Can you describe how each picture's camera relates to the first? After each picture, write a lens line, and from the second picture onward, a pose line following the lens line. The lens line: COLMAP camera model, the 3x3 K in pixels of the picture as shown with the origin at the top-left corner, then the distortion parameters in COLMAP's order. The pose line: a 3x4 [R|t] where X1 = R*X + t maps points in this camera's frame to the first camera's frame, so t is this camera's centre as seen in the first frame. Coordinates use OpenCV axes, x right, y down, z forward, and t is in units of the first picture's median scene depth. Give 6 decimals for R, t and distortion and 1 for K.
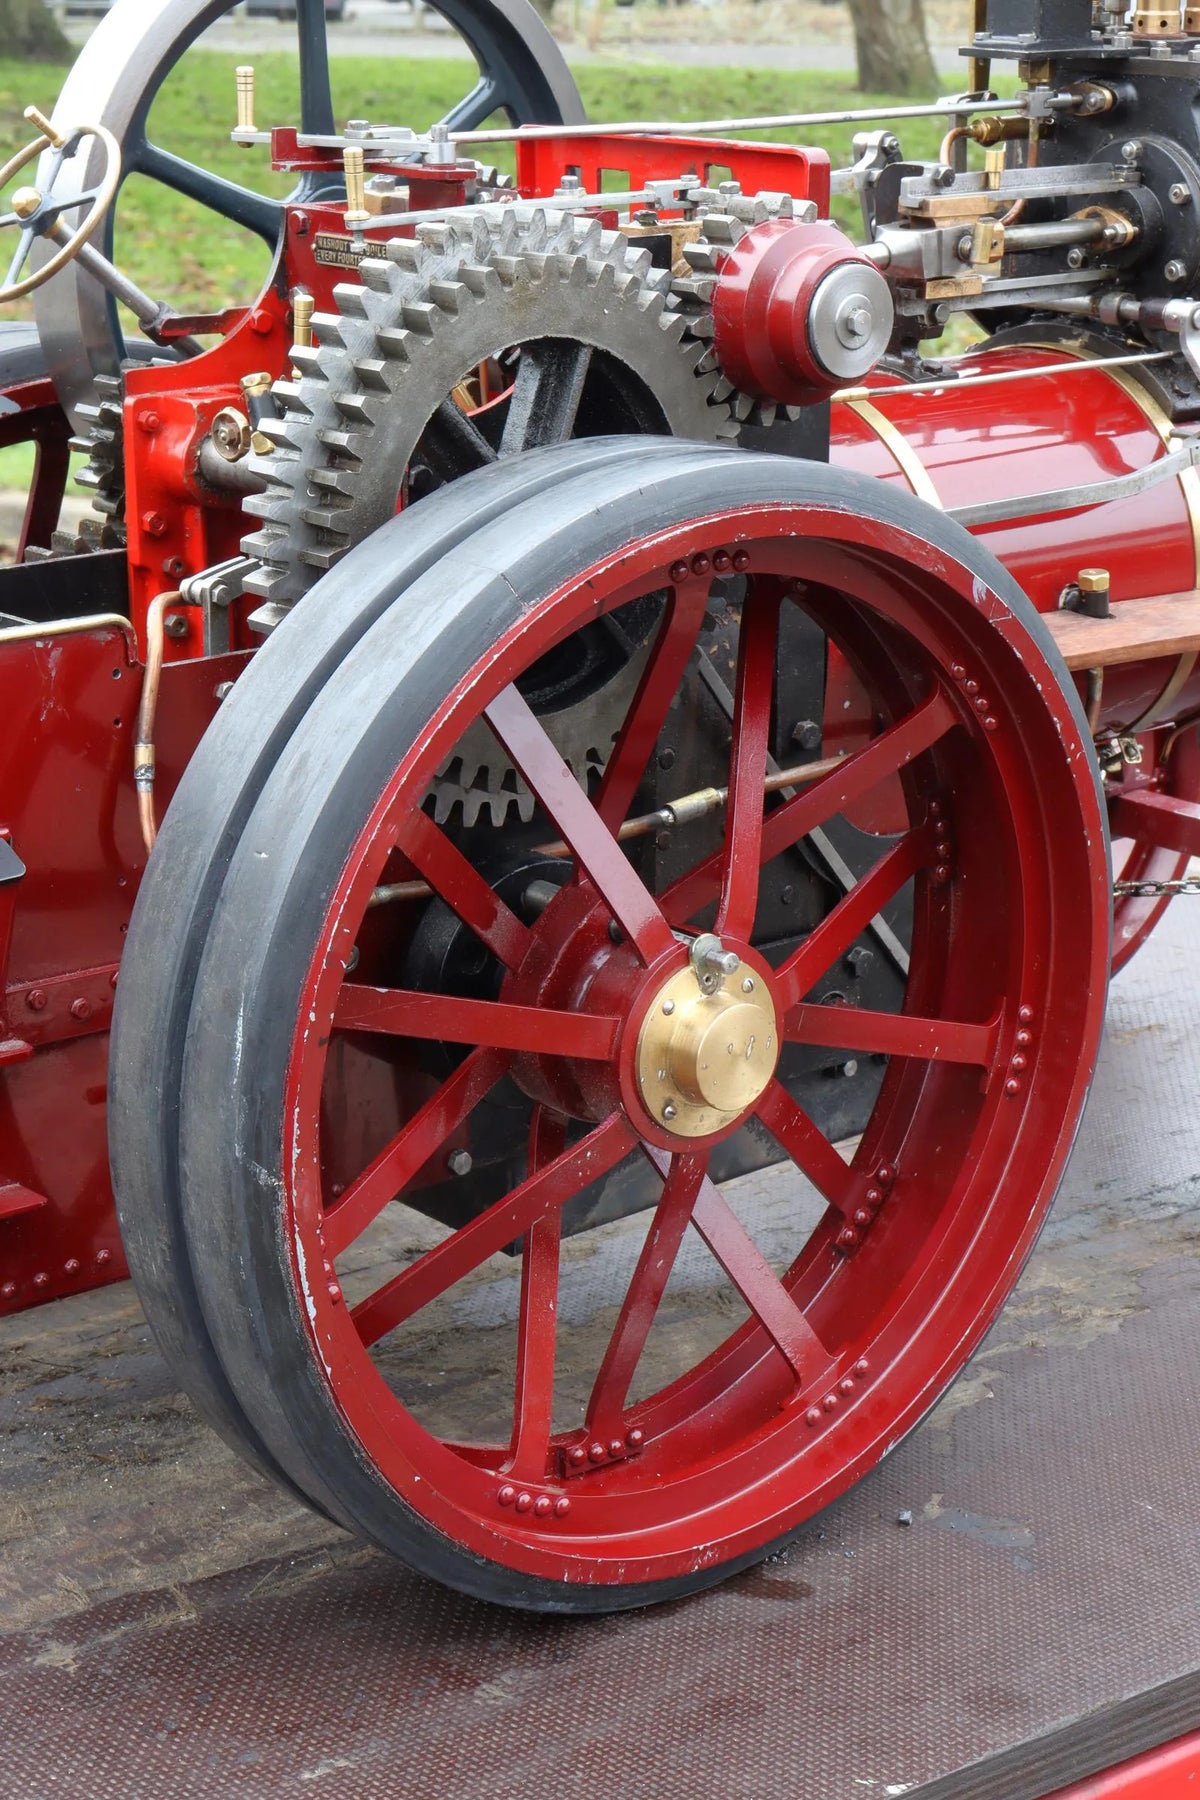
lens RADIAL K [[3671.1, 0, 593.3], [0, 3671.1, 913.6], [0, 0, 1]] dist [0.068988, 0.000000]
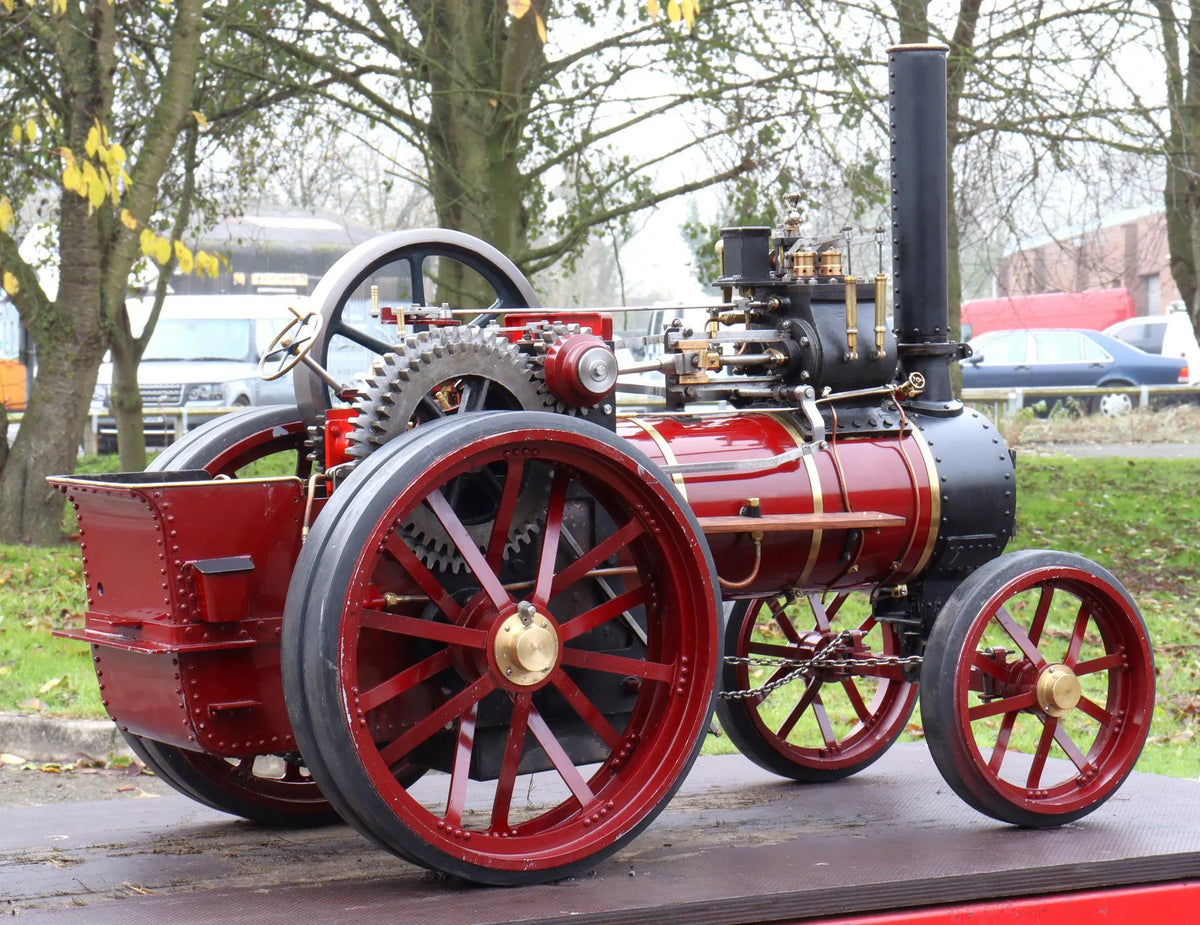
lens RADIAL K [[3317.8, 0, 616.2], [0, 3317.8, 550.4], [0, 0, 1]] dist [0.025475, 0.000000]
pose [[0.989665, -0.016888, -0.142402, 0.344950], [-0.013164, 0.978148, -0.207490, 0.365550], [0.142795, 0.207221, 0.967817, -0.988610]]
